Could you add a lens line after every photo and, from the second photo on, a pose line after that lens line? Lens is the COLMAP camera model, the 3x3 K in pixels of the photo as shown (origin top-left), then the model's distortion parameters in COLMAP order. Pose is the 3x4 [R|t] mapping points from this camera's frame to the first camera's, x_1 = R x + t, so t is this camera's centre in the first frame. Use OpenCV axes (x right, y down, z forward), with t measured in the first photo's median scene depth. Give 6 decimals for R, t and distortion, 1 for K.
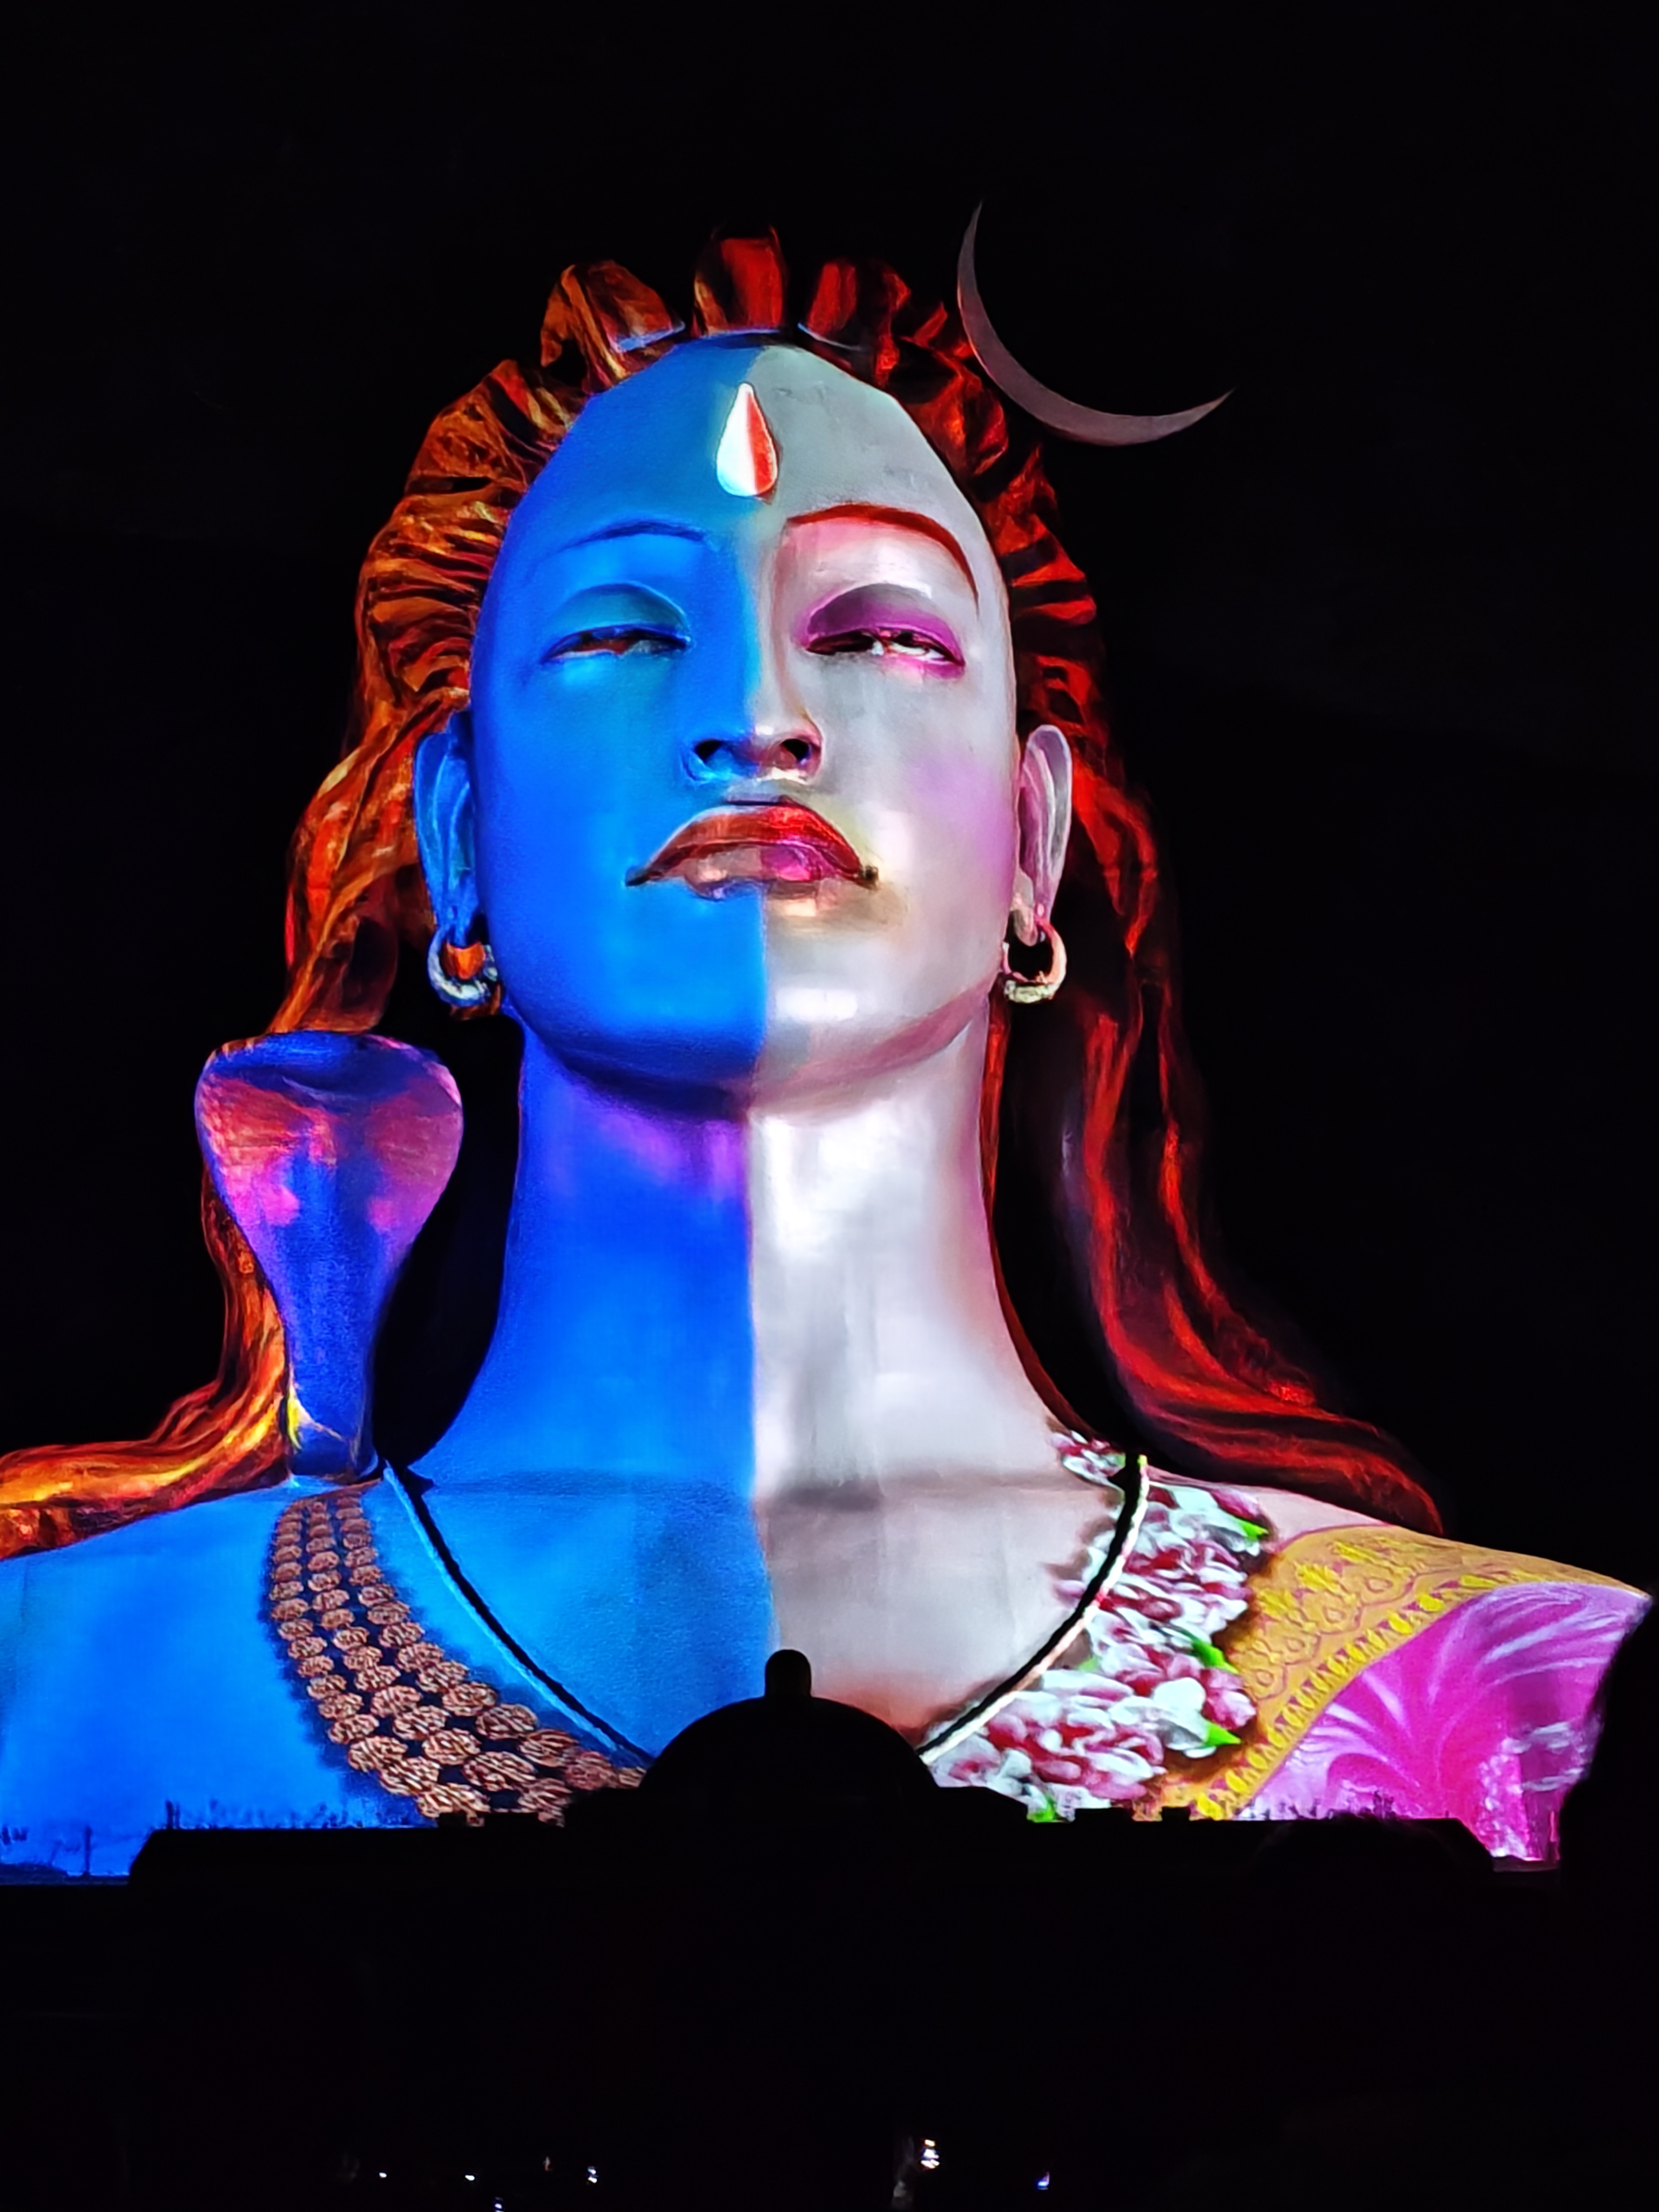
lens RADIAL K [[7987.0, 0, 837.1], [0, 7987.0, 1101.6], [0, 0, 1]] dist [0.254497, 0.000000]
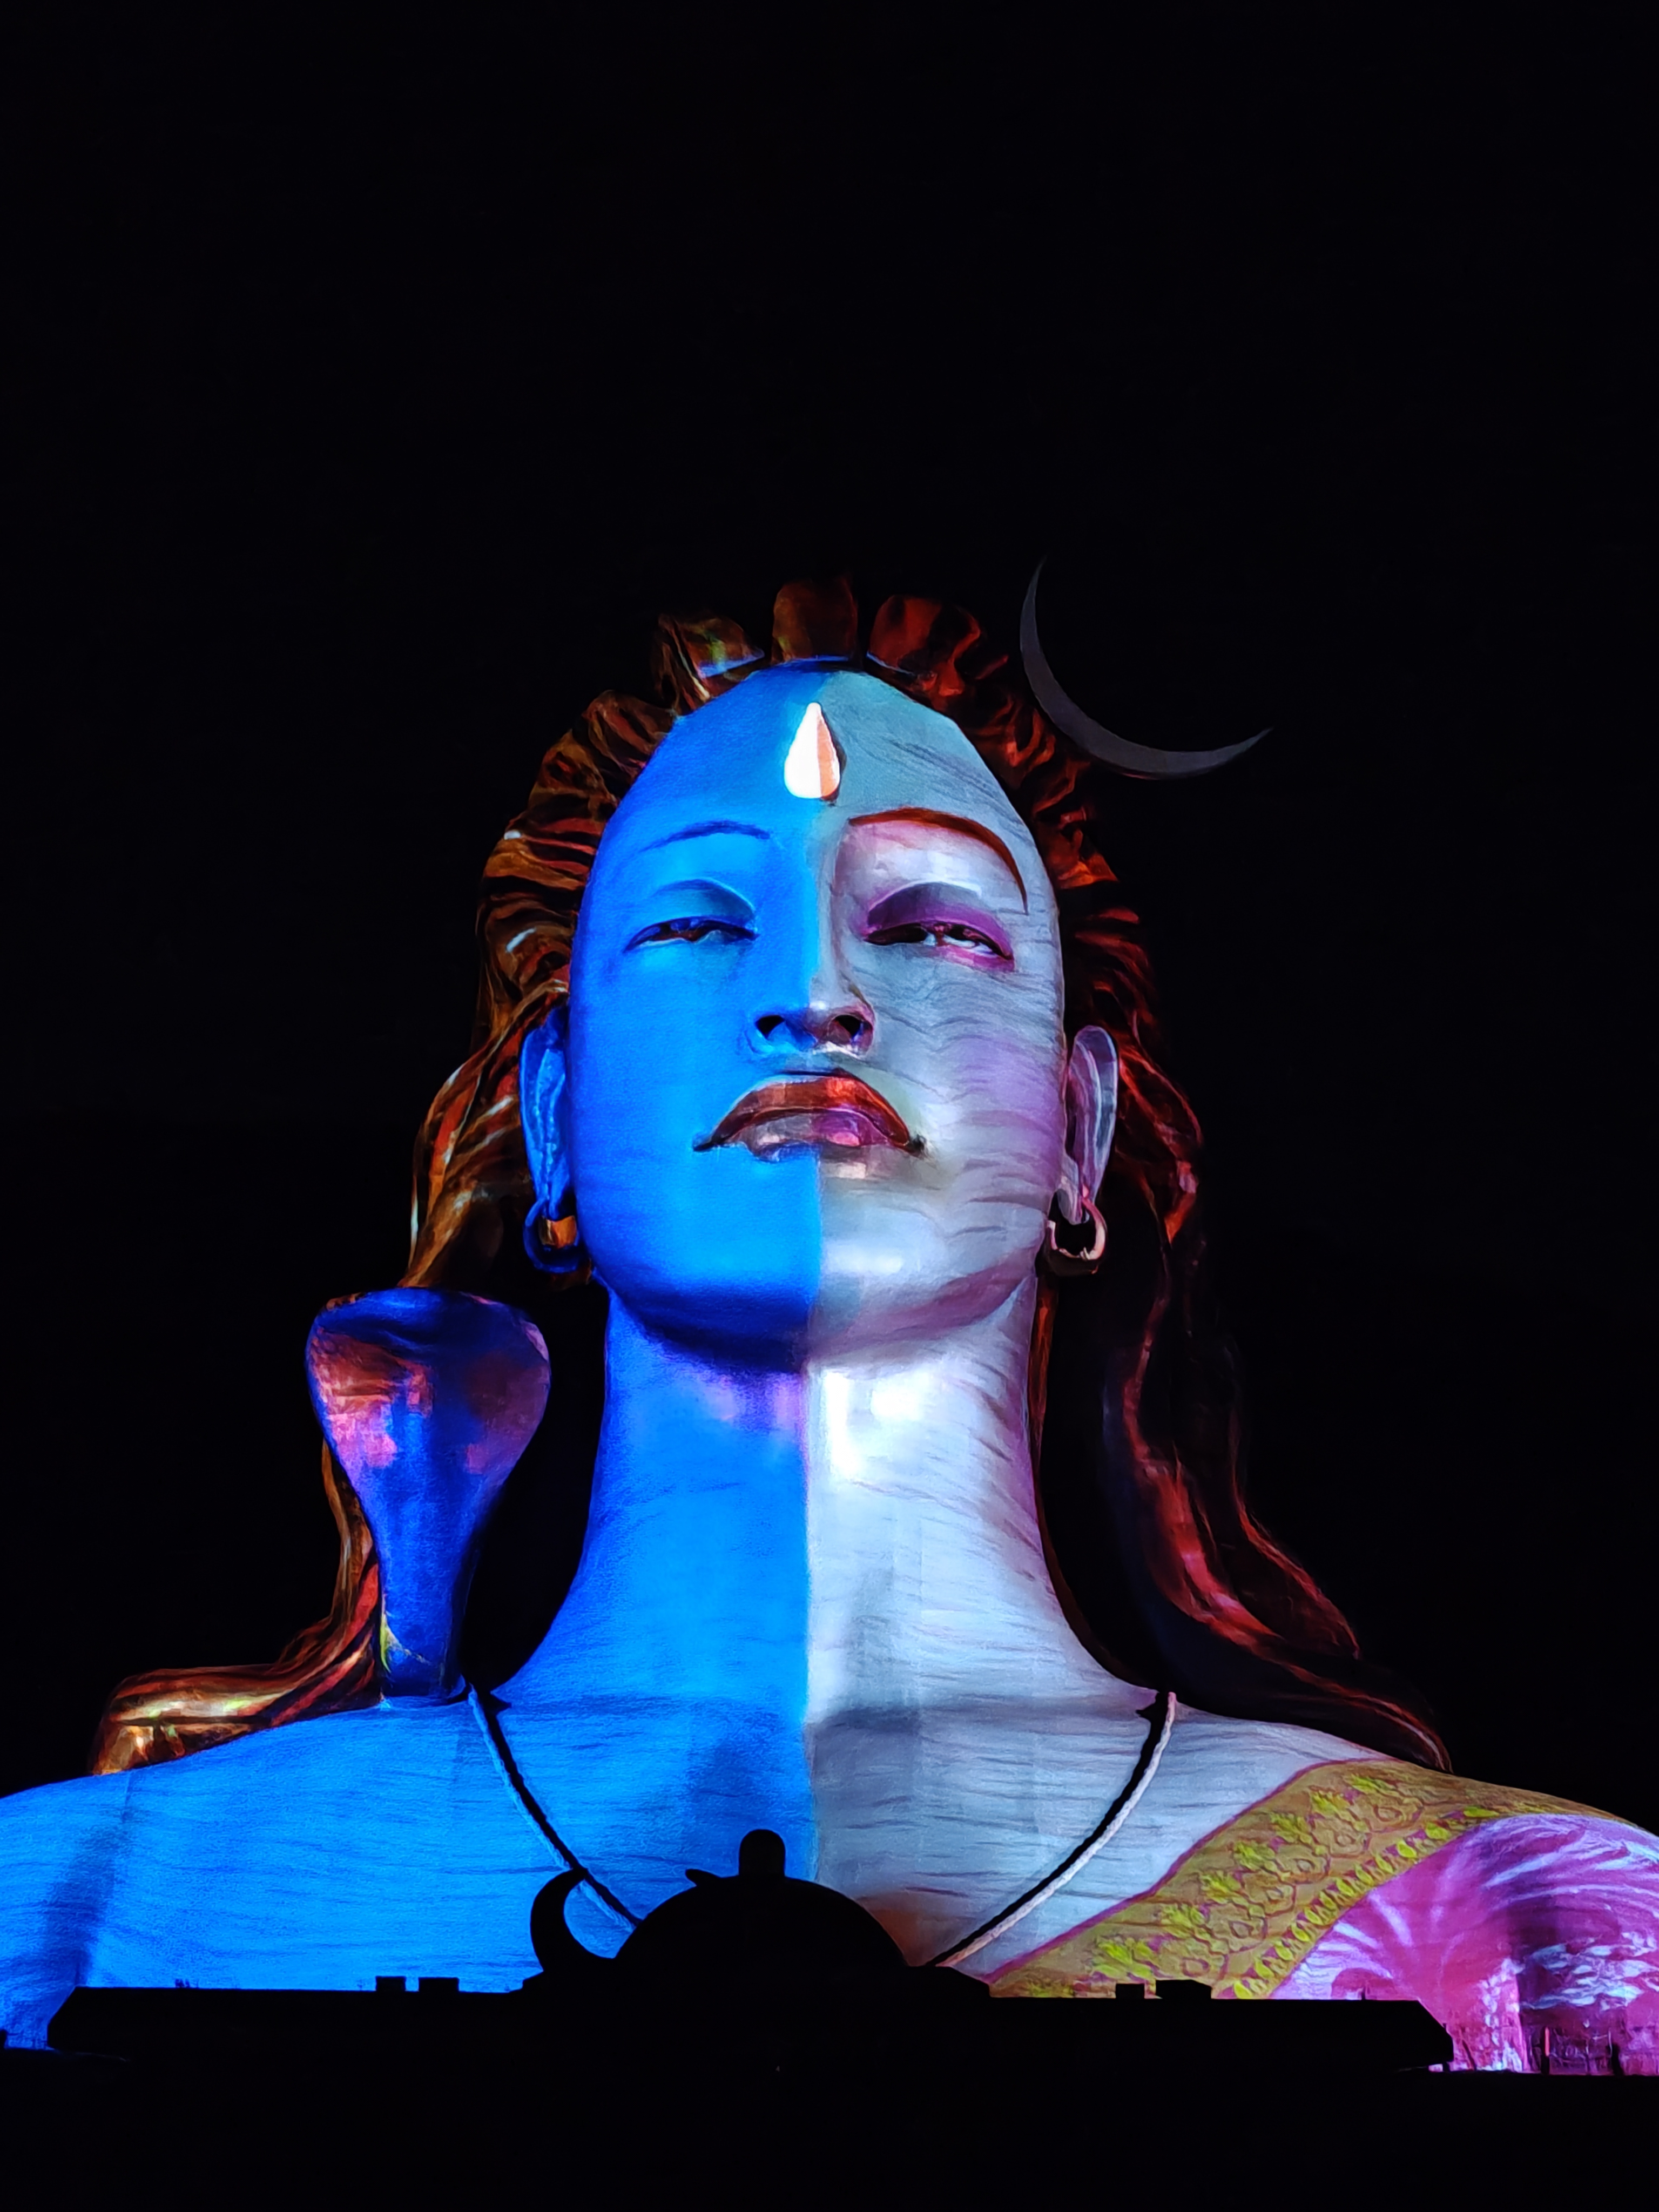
lens RADIAL K [[5725.1, 0, 824.3], [0, 5725.1, 1122.0], [0, 0, 1]] dist [0.099510, 0.000000]
pose [[0.998768, 0.009372, -0.048736, 0.028653], [-0.013203, 0.996796, -0.078889, 0.029477], [0.047840, 0.079435, 0.995691, 0.222594]]
